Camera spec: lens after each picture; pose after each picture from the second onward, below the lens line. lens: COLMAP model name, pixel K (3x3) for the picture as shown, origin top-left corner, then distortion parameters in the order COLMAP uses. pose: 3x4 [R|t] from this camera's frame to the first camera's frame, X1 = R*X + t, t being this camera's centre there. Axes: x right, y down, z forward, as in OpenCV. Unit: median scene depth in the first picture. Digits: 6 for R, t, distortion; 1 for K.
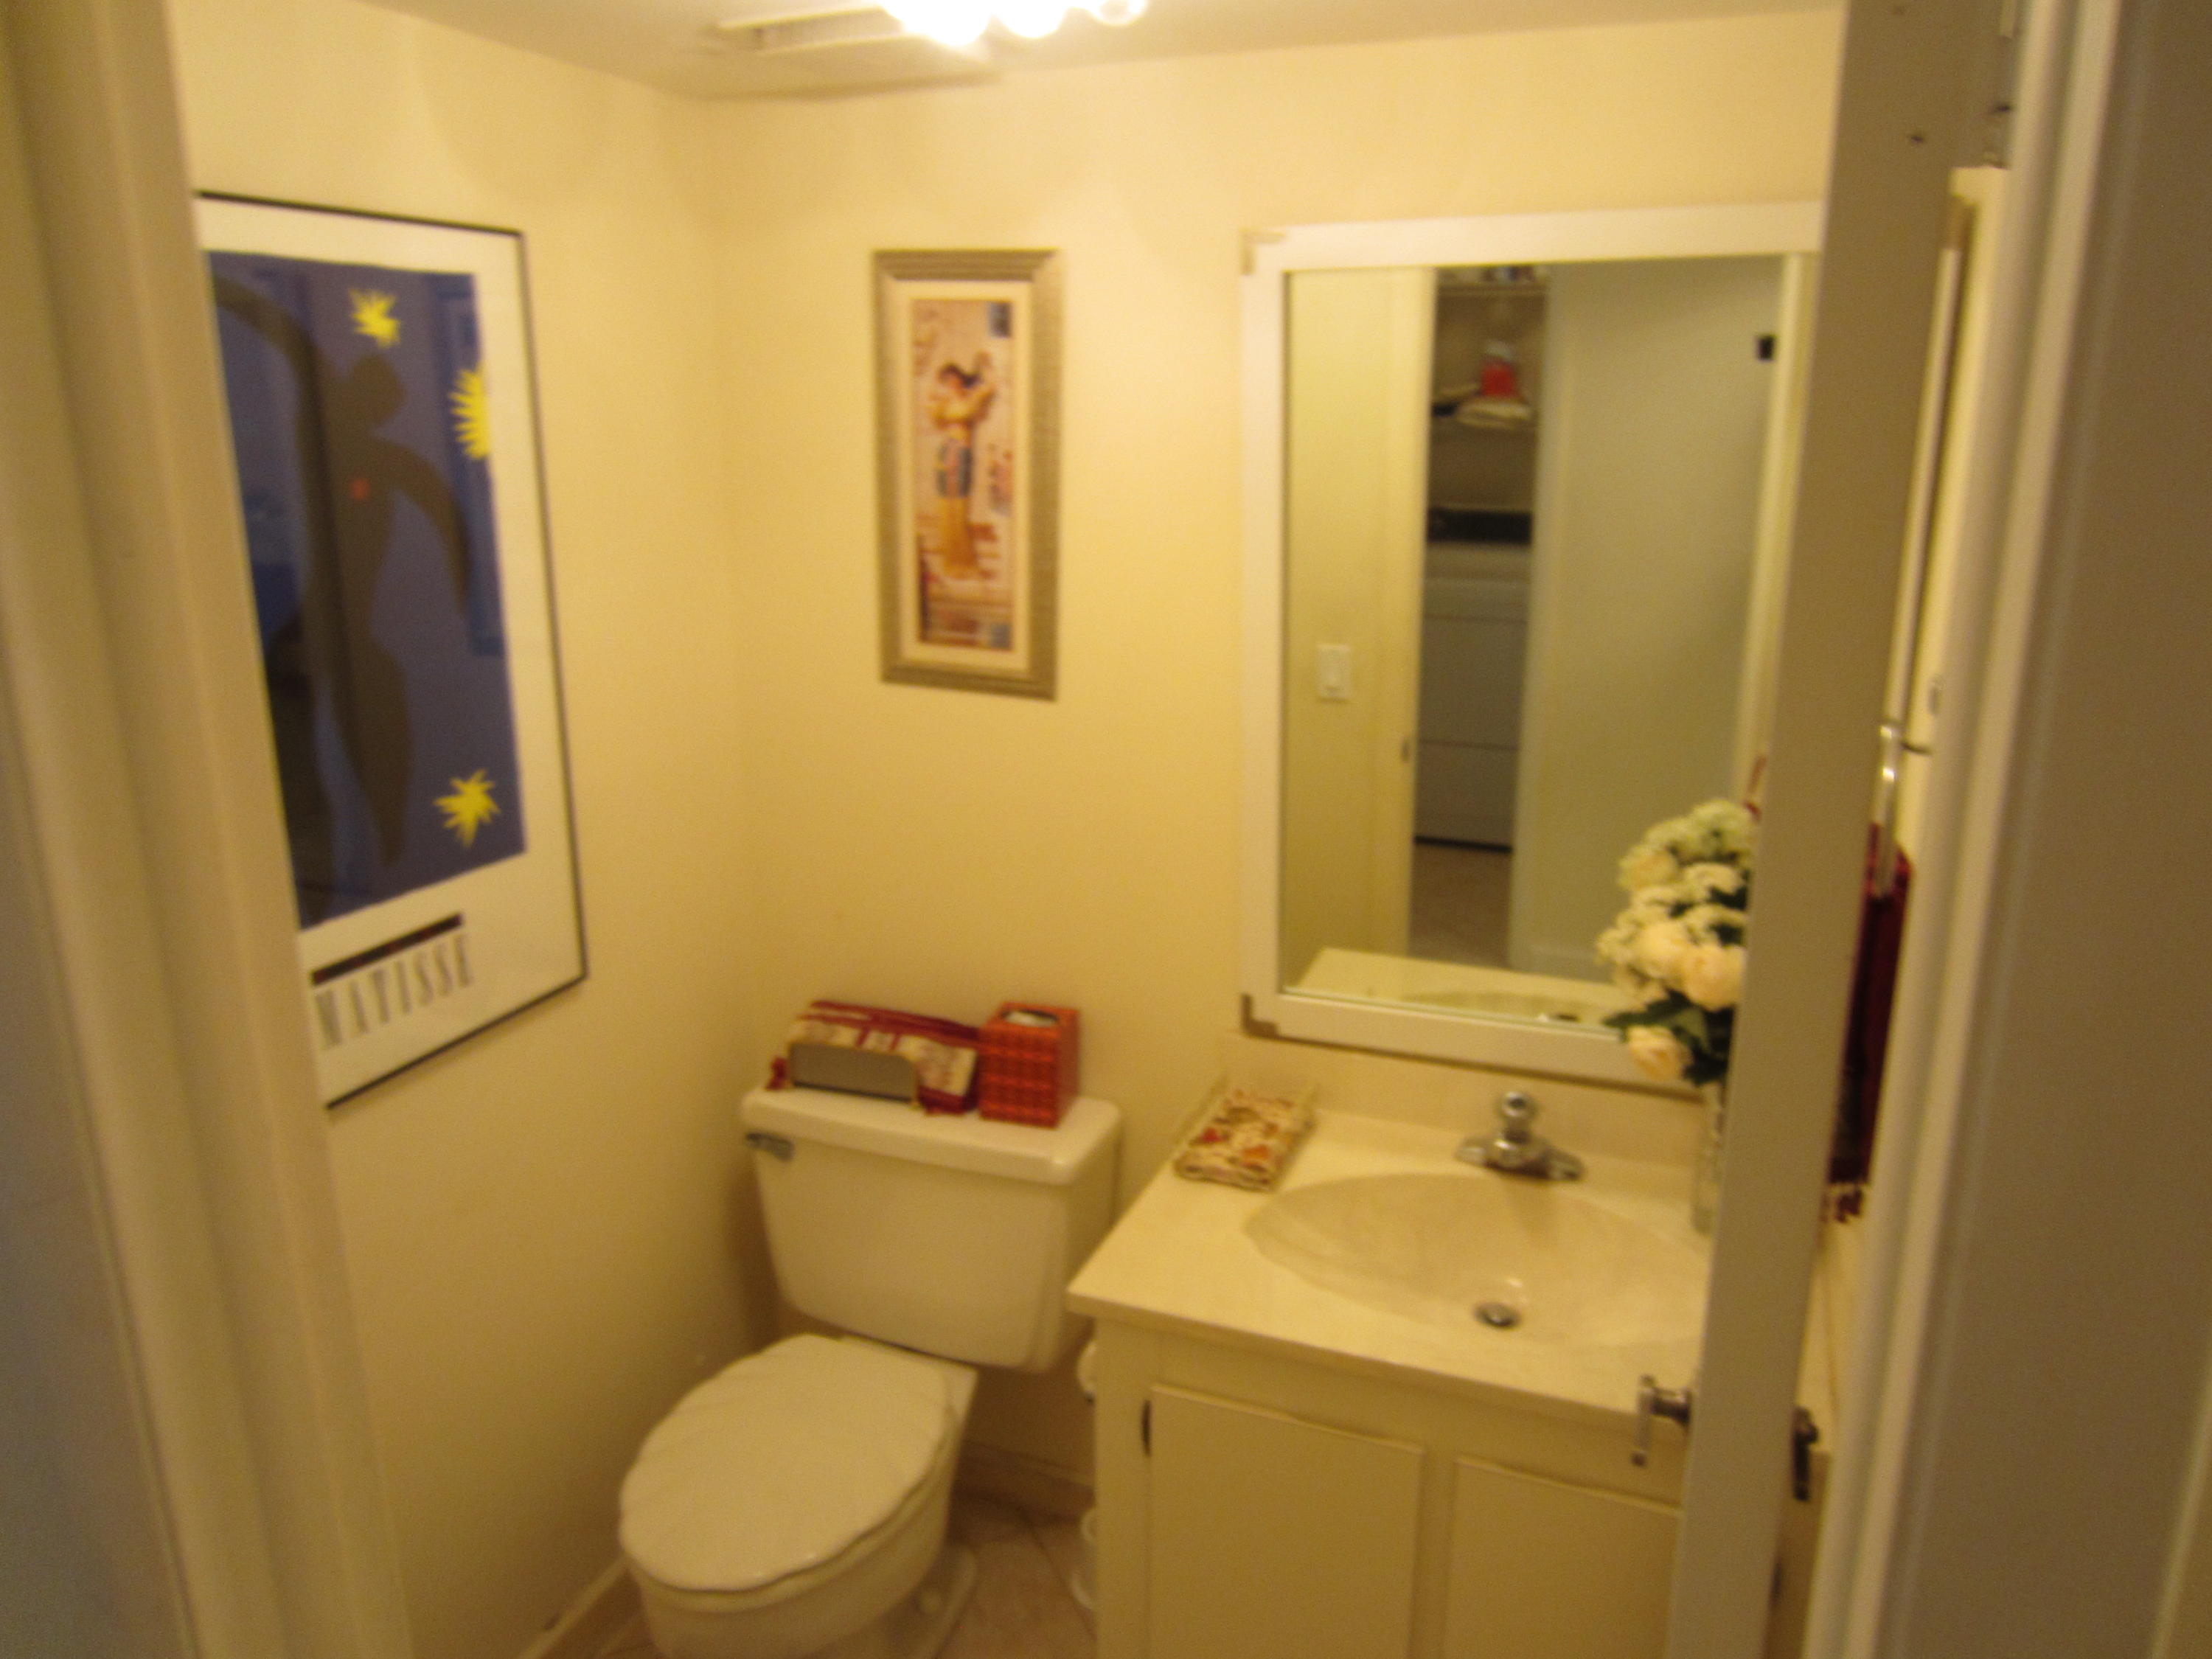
lens RADIAL K [[1582.1, 0, 1106.0], [0, 1582.1, 829.5], [0, 0, 1]] dist [-0.024171, 0.011979]
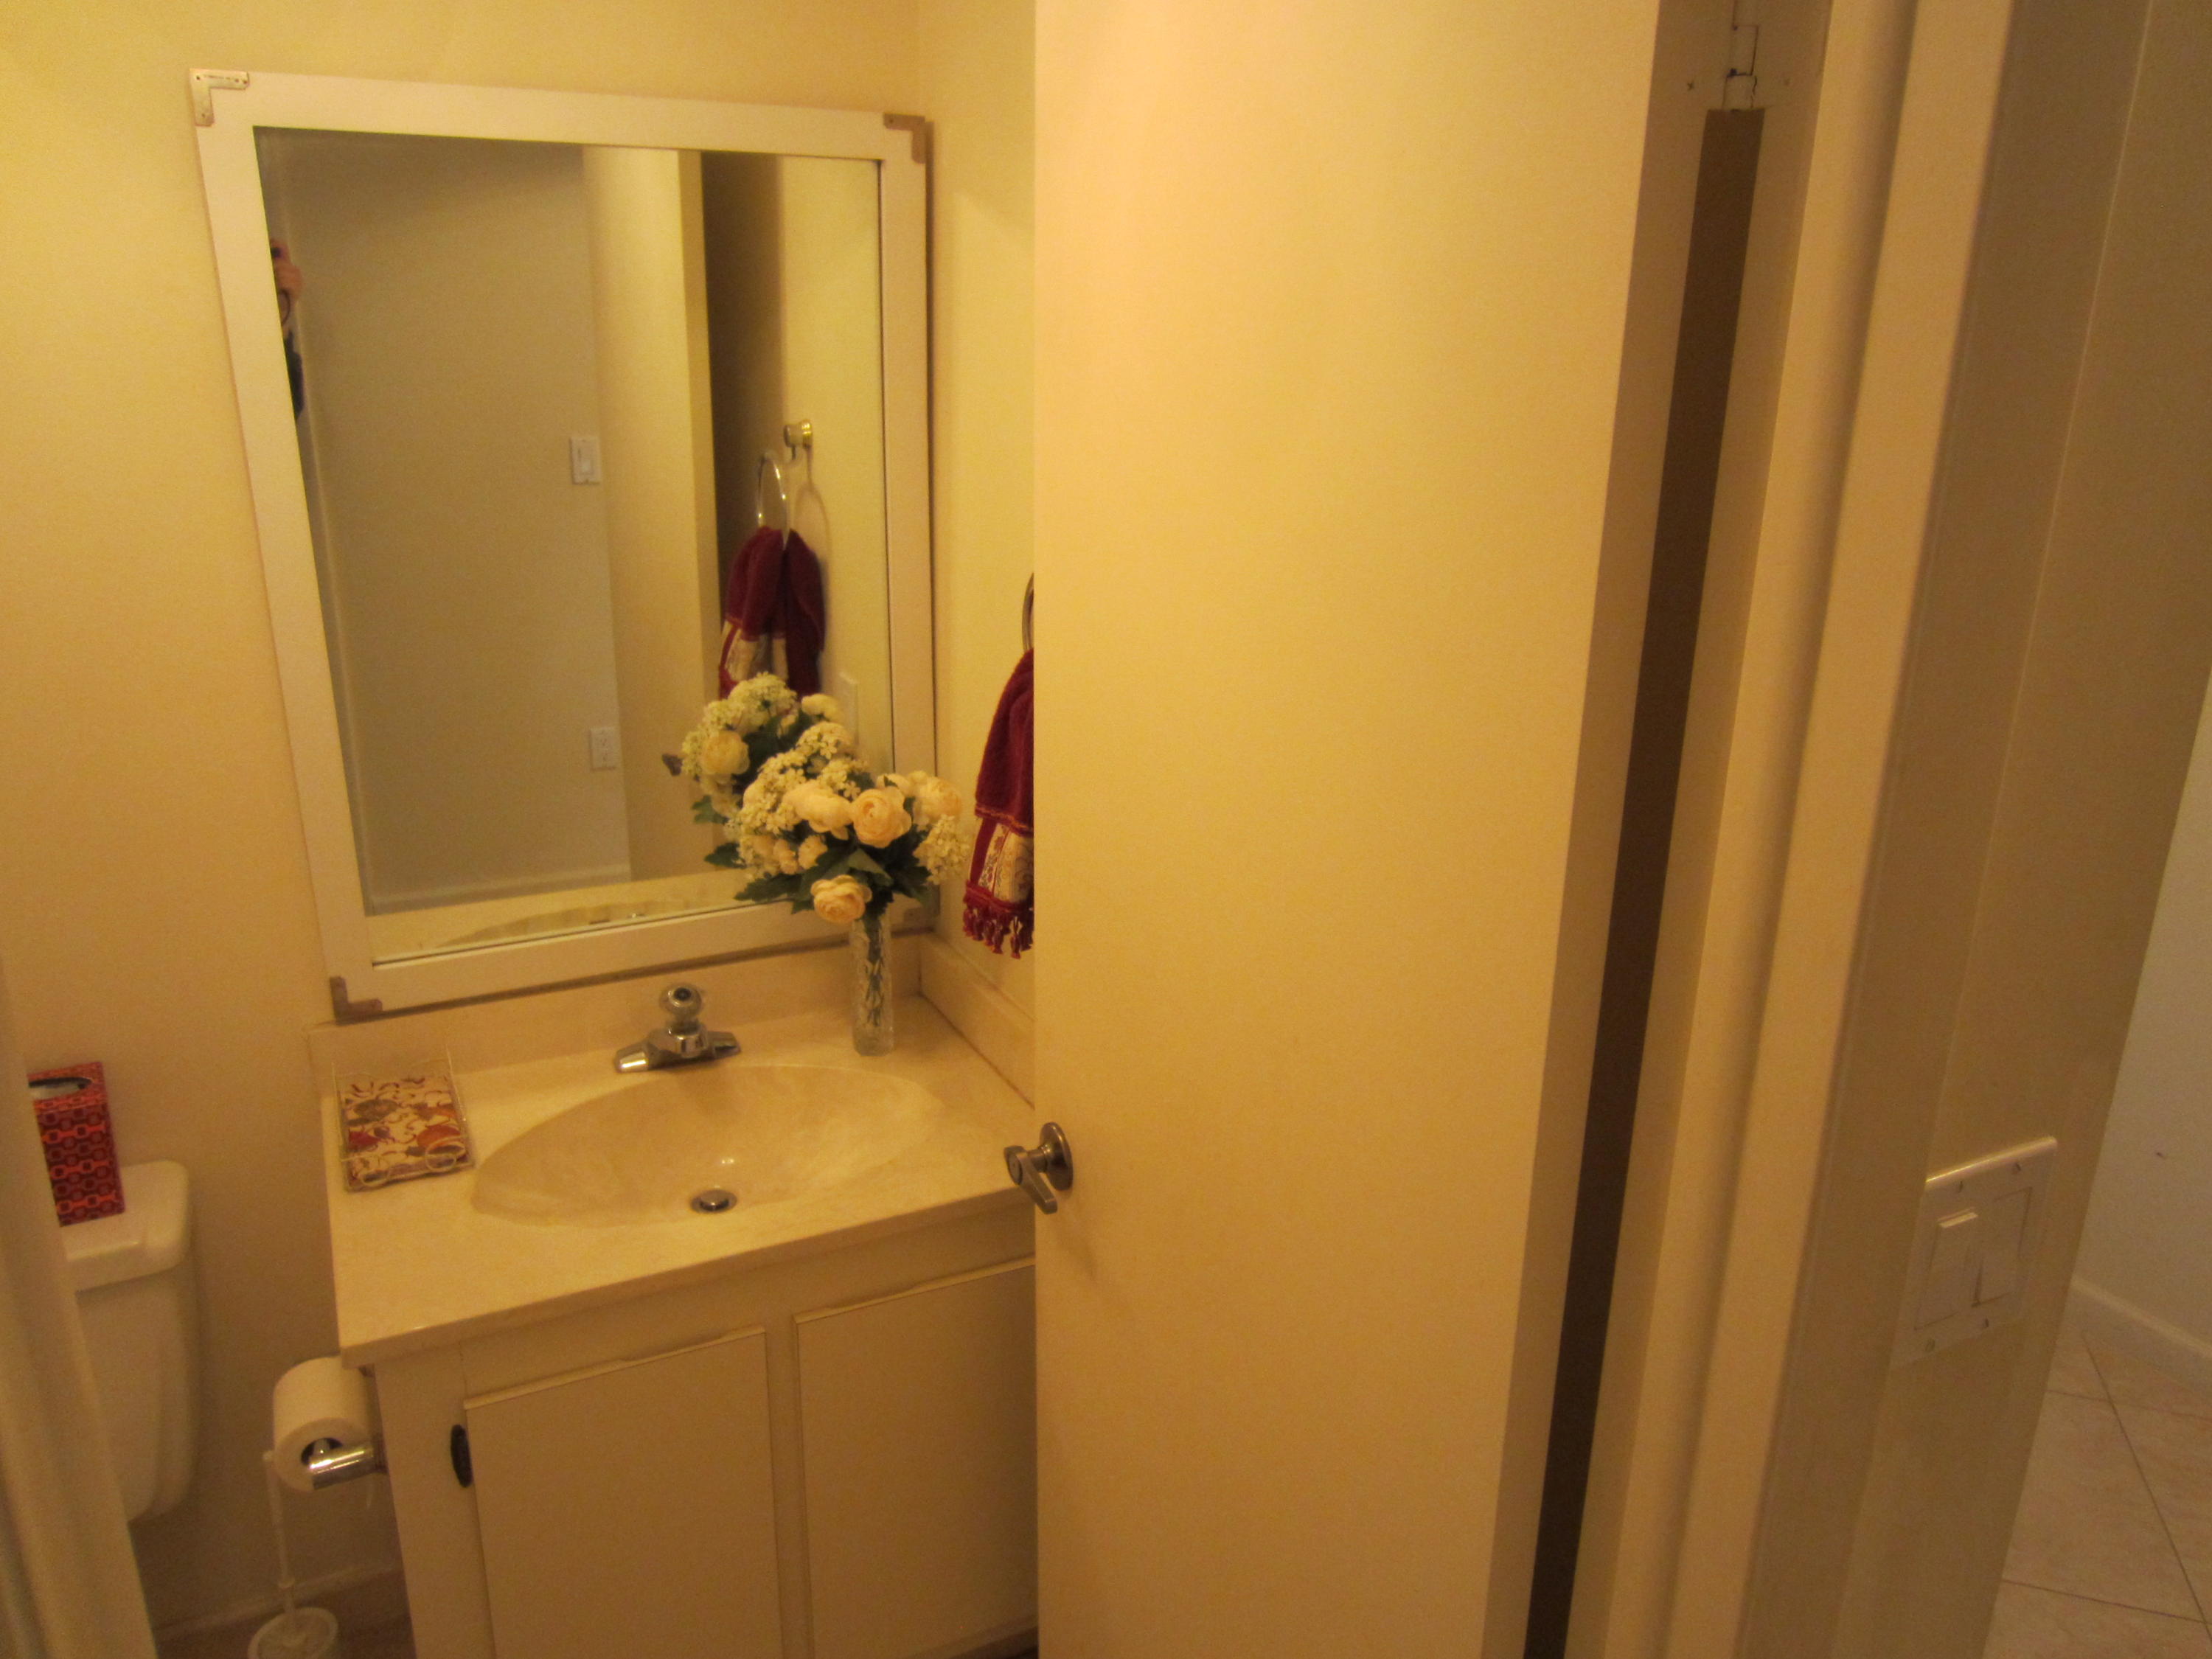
lens RADIAL K [[1598.7, 0, 1103.6], [0, 1598.7, 824.6], [0, 0, 1]] dist [-0.015859, 0.012312]
pose [[0.661152, -0.213511, 0.719229, -0.268953], [0.183436, 0.975559, 0.120982, -0.007546], [-0.727481, 0.051945, 0.684158, 0.093748]]
